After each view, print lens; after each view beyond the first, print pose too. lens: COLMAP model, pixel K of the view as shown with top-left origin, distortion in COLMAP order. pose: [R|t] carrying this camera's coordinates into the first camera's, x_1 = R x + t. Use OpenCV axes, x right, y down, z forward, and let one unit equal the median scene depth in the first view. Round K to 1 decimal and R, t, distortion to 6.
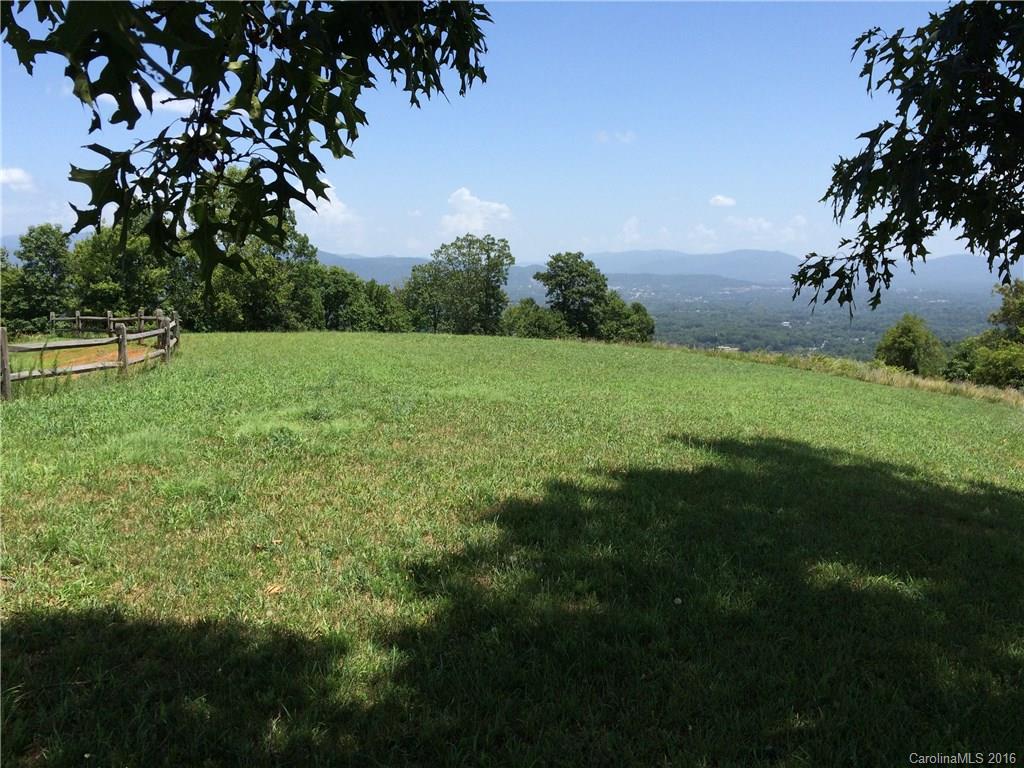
lens RADIAL K [[875.5, 0, 506.1], [0, 875.5, 383.1], [0, 0, 1]] dist [0.084570, -0.114837]
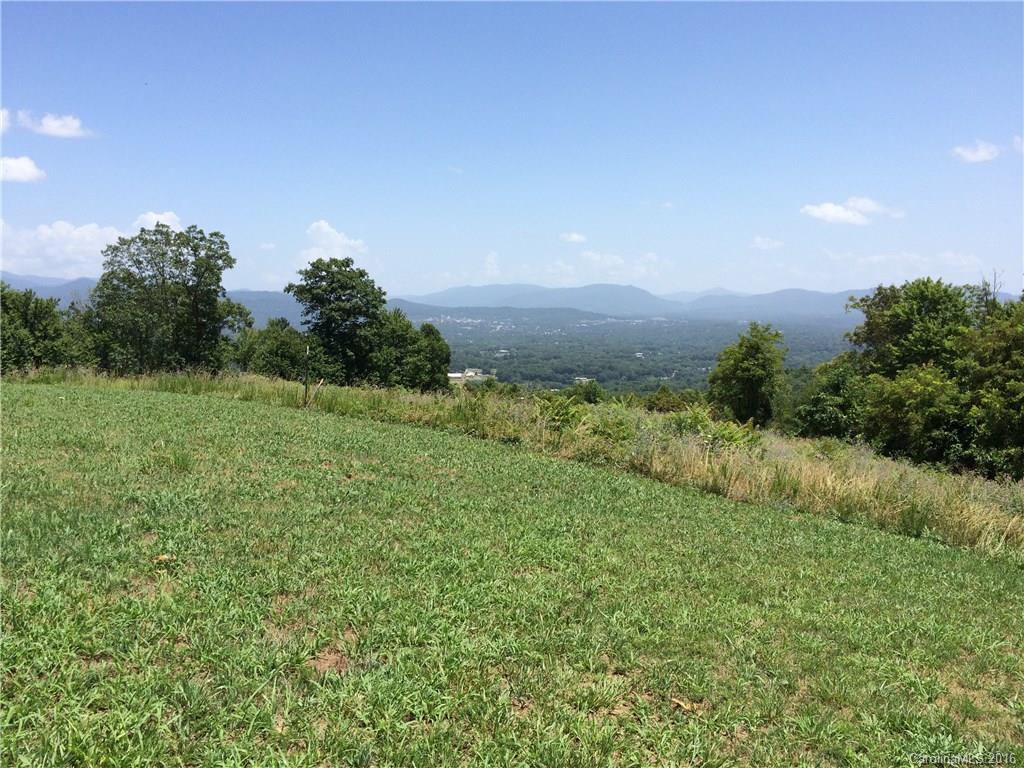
lens RADIAL K [[875.5, 0, 508.2], [0, 875.5, 382.5], [0, 0, 1]] dist [0.084570, -0.114837]
pose [[0.987537, -0.018197, 0.156331, 0.102686], [0.024249, 0.999025, -0.036892, -0.009458], [-0.155507, 0.040223, 0.987016, 0.231228]]
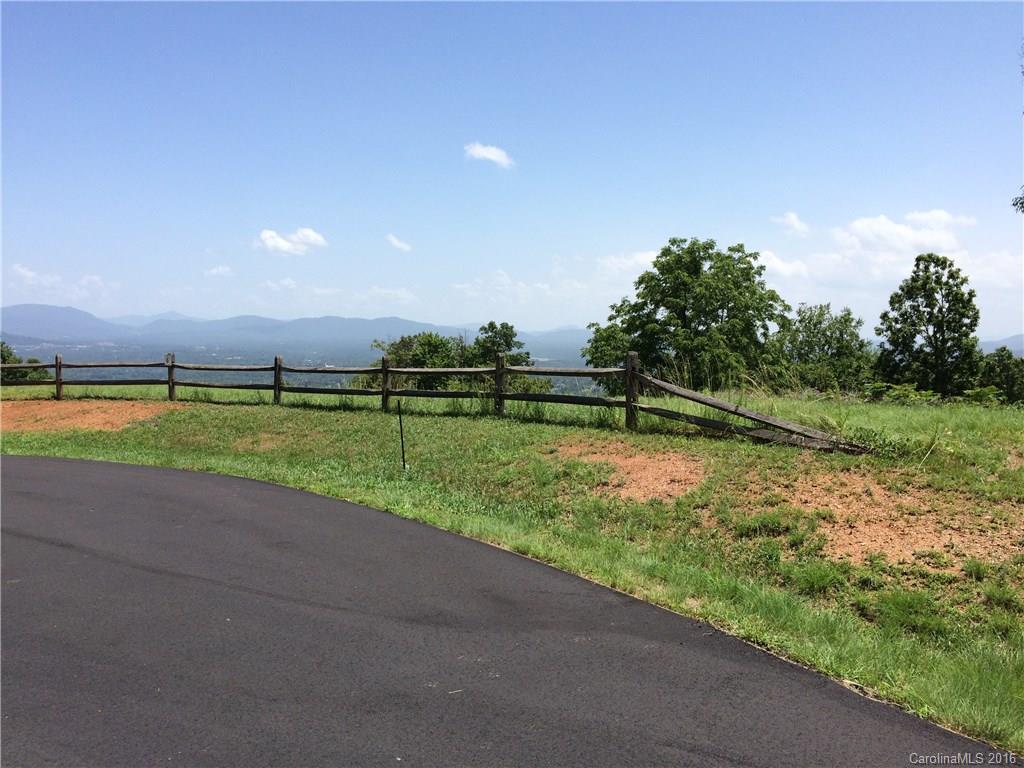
lens RADIAL K [[875.5, 0, 508.0], [0, 875.5, 383.1], [0, 0, 1]] dist [0.084570, -0.114837]
pose [[0.729030, -0.034212, 0.683626, -0.126896], [0.078540, 0.996335, -0.033895, 0.002030], [-0.679961, 0.078402, 0.729045, 0.009078]]
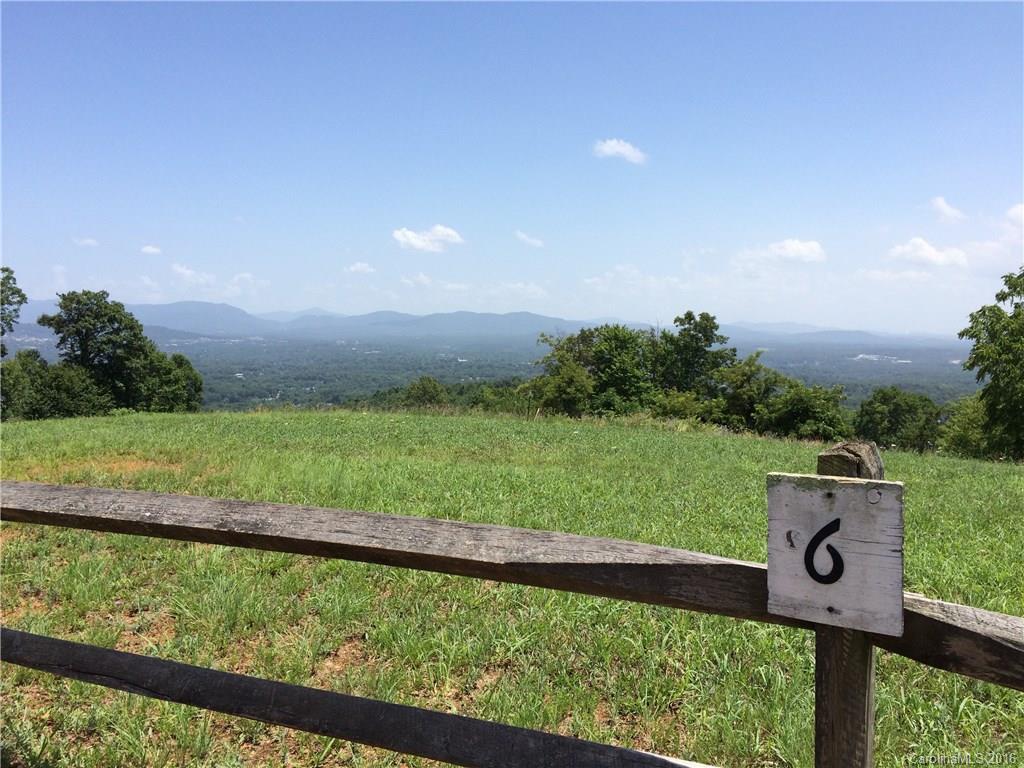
lens RADIAL K [[875.5, 0, 508.0], [0, 875.5, 373.9], [0, 0, 1]] dist [0.084570, -0.114837]
pose [[0.821483, -0.025806, 0.569649, -0.072840], [0.065104, 0.996688, -0.048734, -0.014210], [-0.566505, 0.077121, 0.820442, 0.158607]]
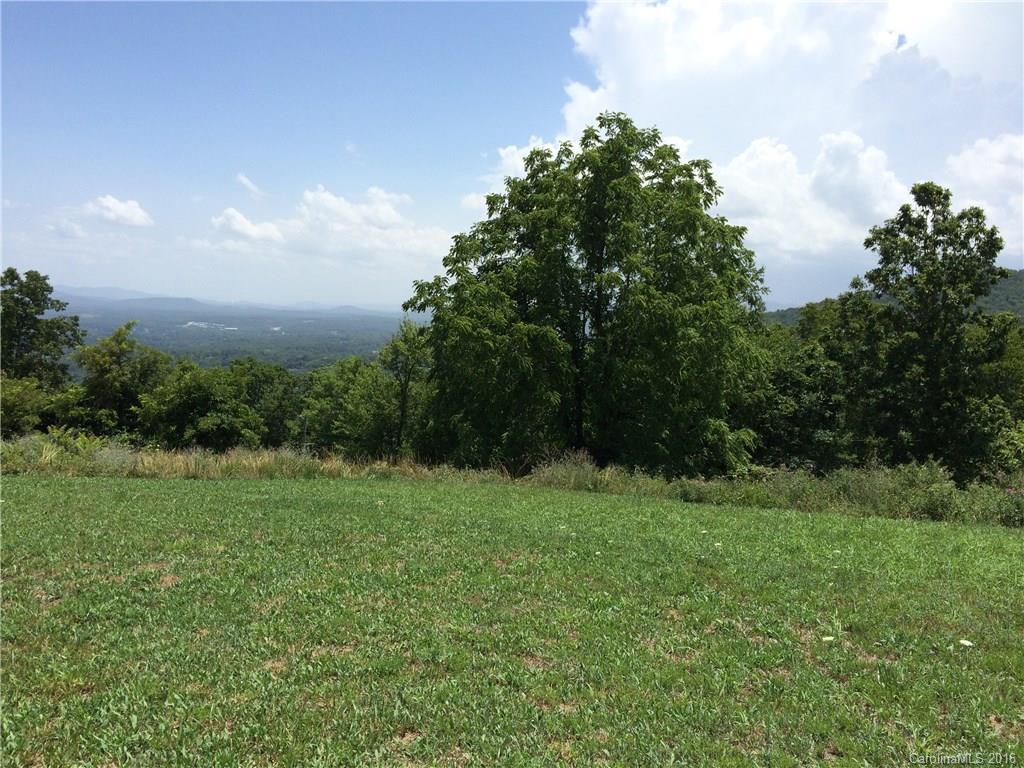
lens RADIAL K [[875.5, 0, 507.3], [0, 875.5, 382.1], [0, 0, 1]] dist [0.084570, -0.114837]
pose [[0.238955, -0.078792, 0.967829, -0.009017], [0.094656, 0.993846, 0.057540, -0.022348], [-0.966406, 0.077861, 0.244943, 0.232229]]
